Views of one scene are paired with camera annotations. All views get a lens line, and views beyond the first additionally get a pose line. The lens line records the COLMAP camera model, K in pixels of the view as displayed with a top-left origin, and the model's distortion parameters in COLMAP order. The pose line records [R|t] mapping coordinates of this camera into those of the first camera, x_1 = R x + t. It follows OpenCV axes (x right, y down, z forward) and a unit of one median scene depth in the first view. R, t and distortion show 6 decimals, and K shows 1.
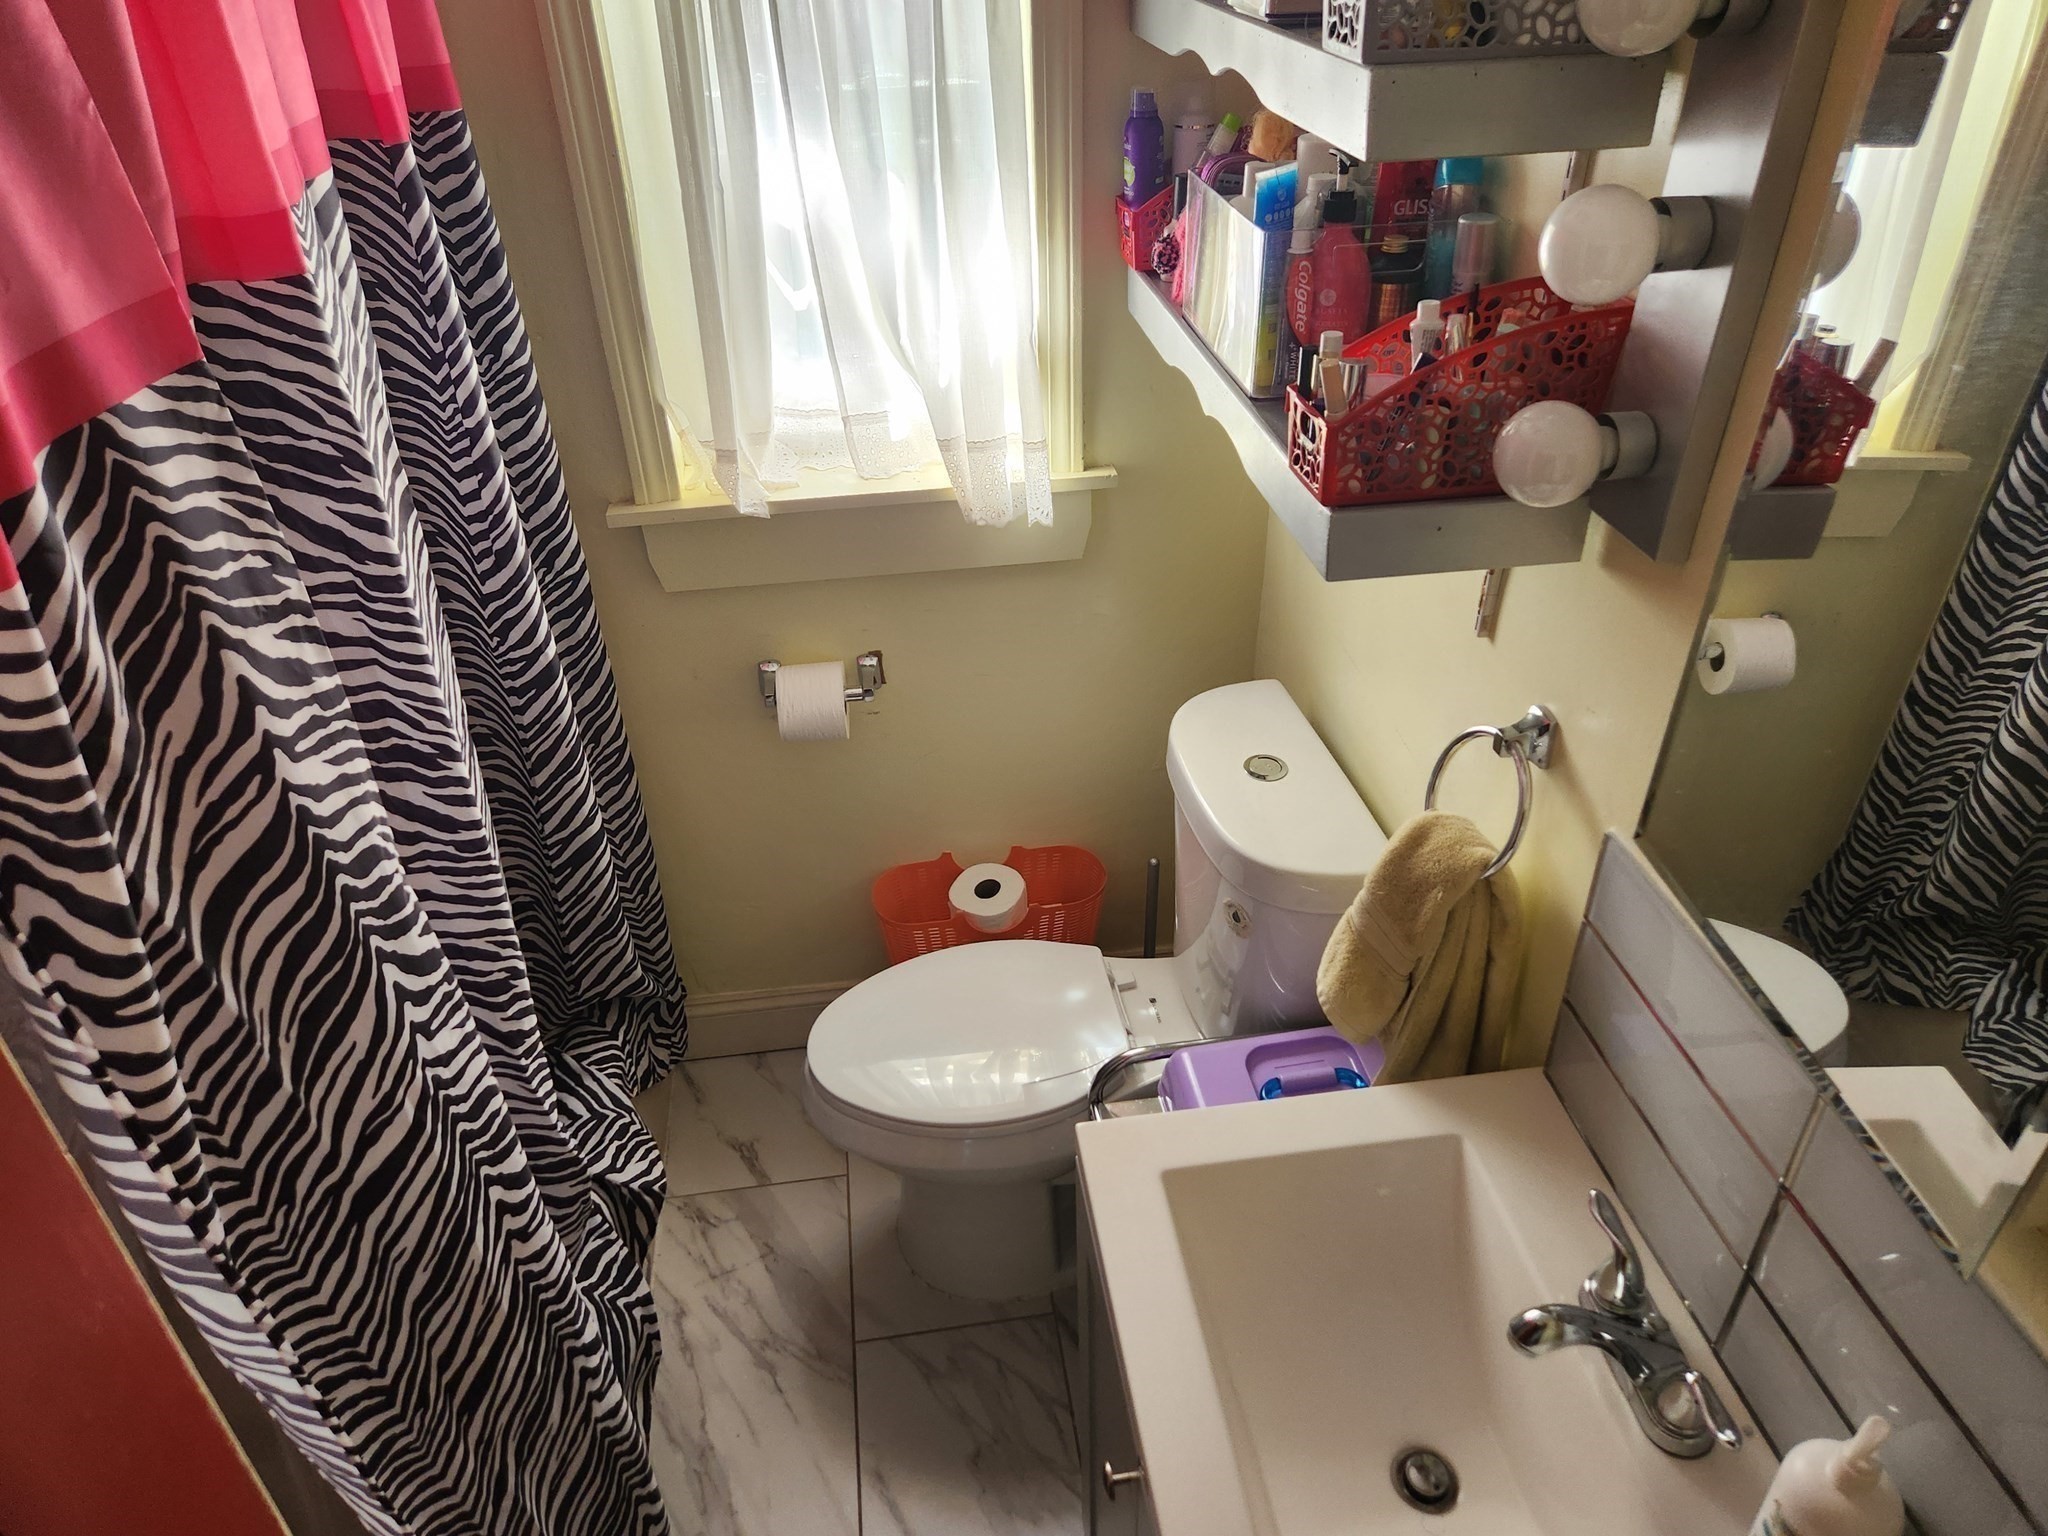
lens RADIAL K [[1349.3, 0, 1029.0], [0, 1349.3, 762.8], [0, 0, 1]] dist [0.075795, -0.066880]
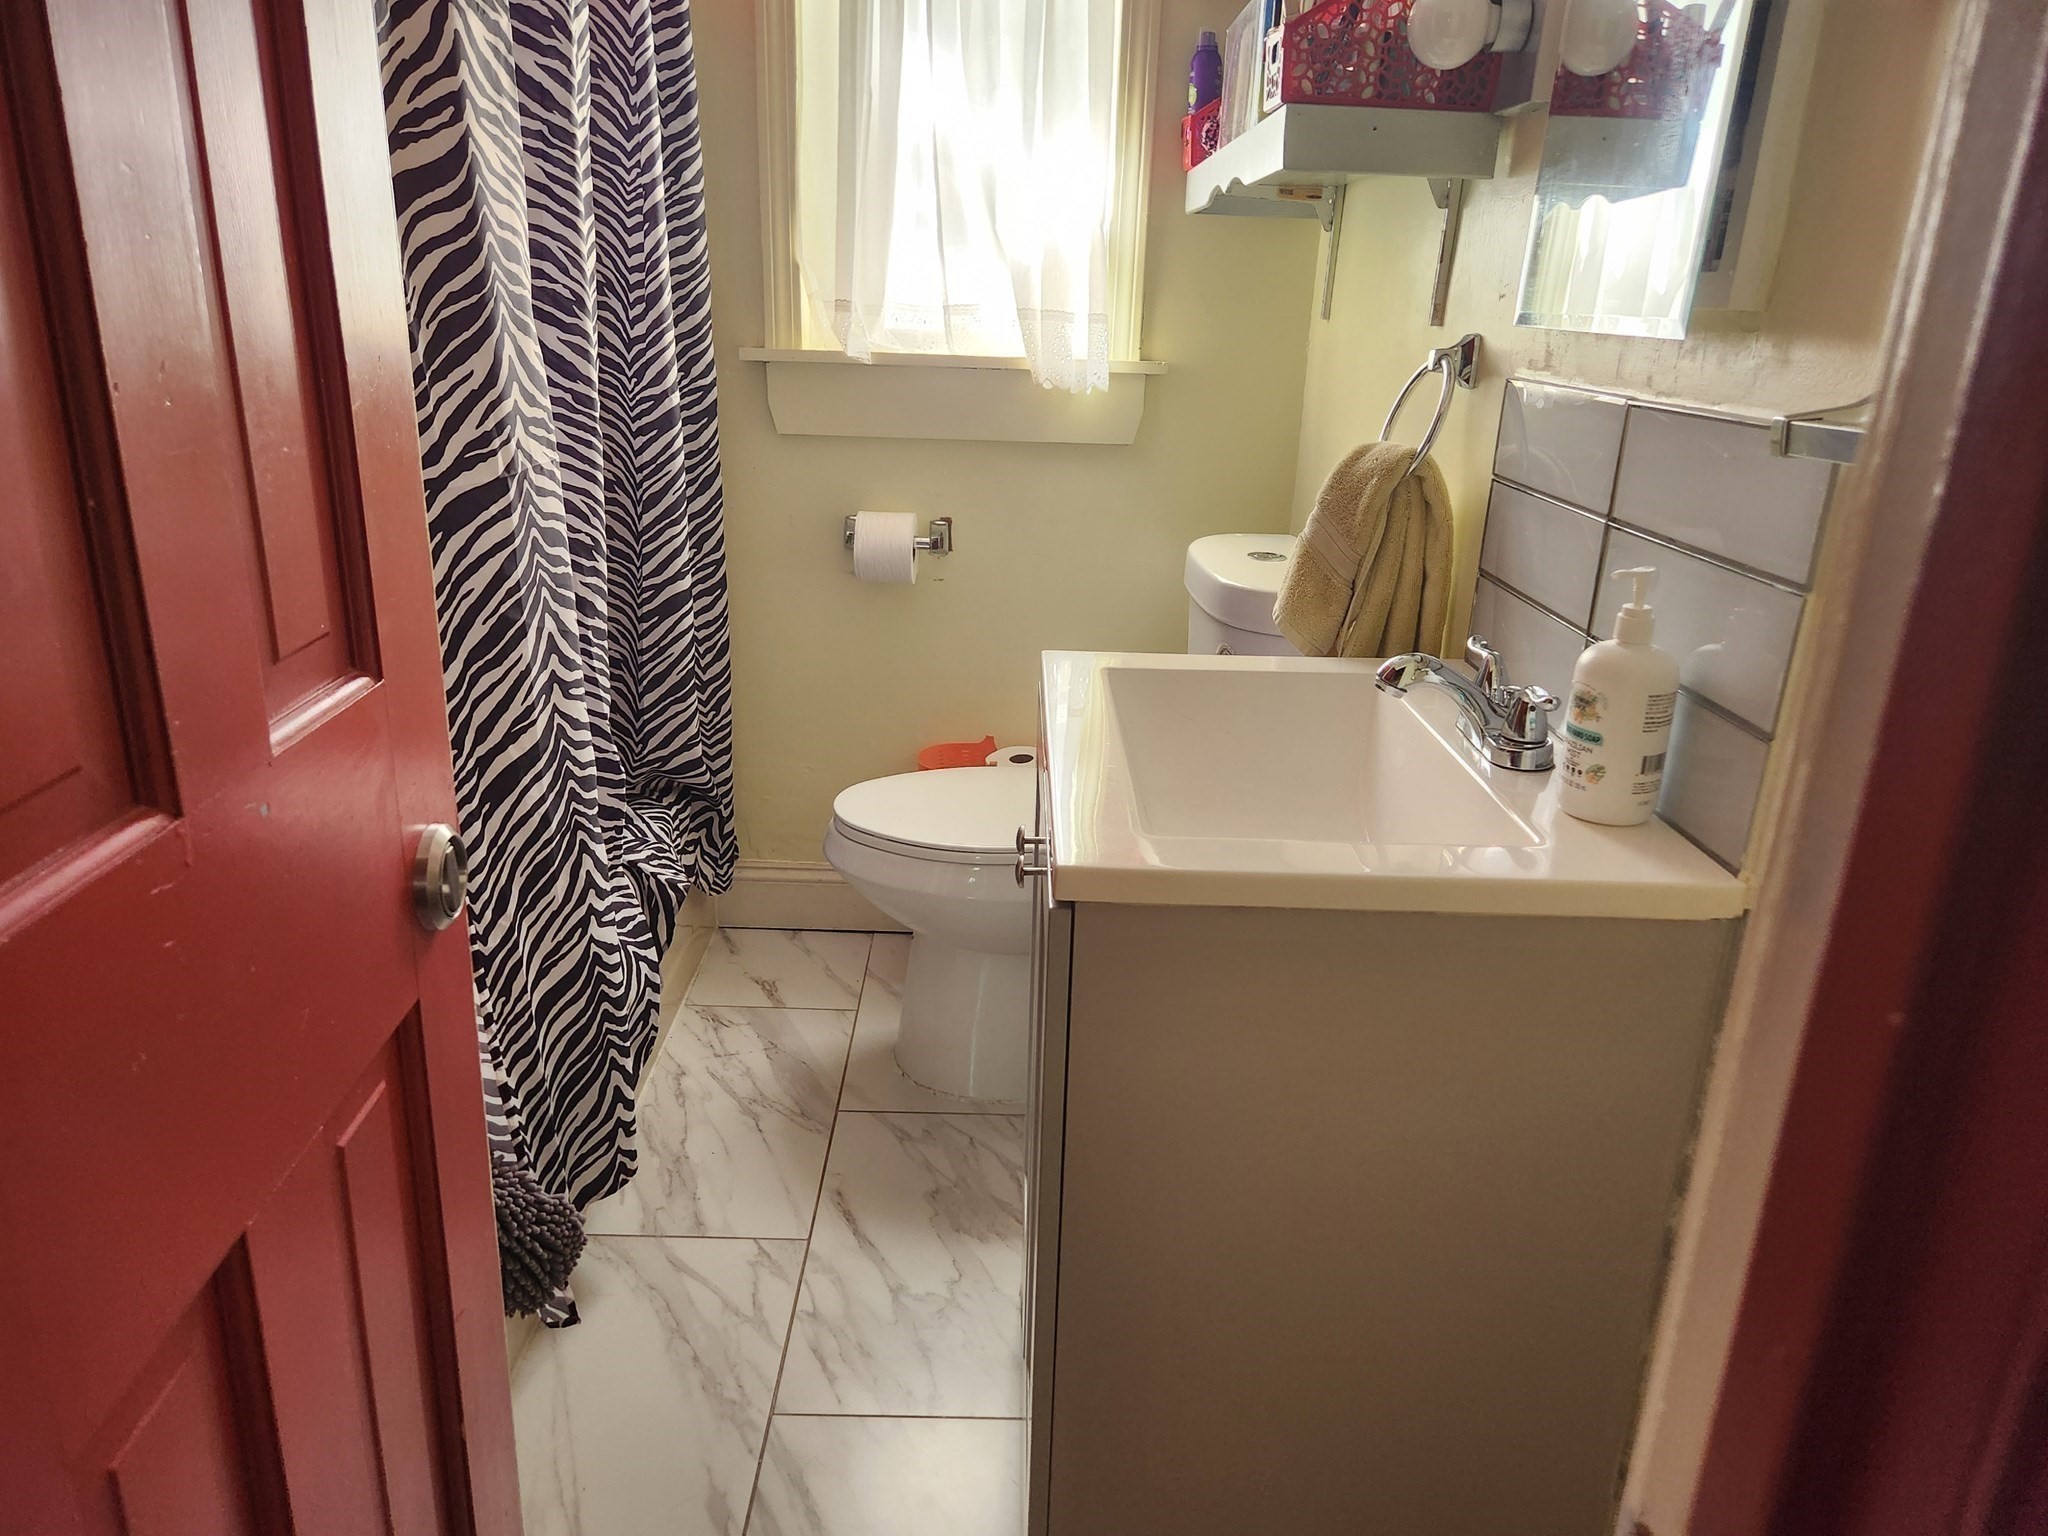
lens RADIAL K [[1349.3, 0, 1024.1], [0, 1349.3, 770.9], [0, 0, 1]] dist [0.075795, -0.066880]
pose [[0.989883, 0.097140, -0.103418, 0.103079], [-0.120103, 0.961744, -0.246220, 0.452268], [0.075544, 0.256150, 0.963681, -0.053721]]
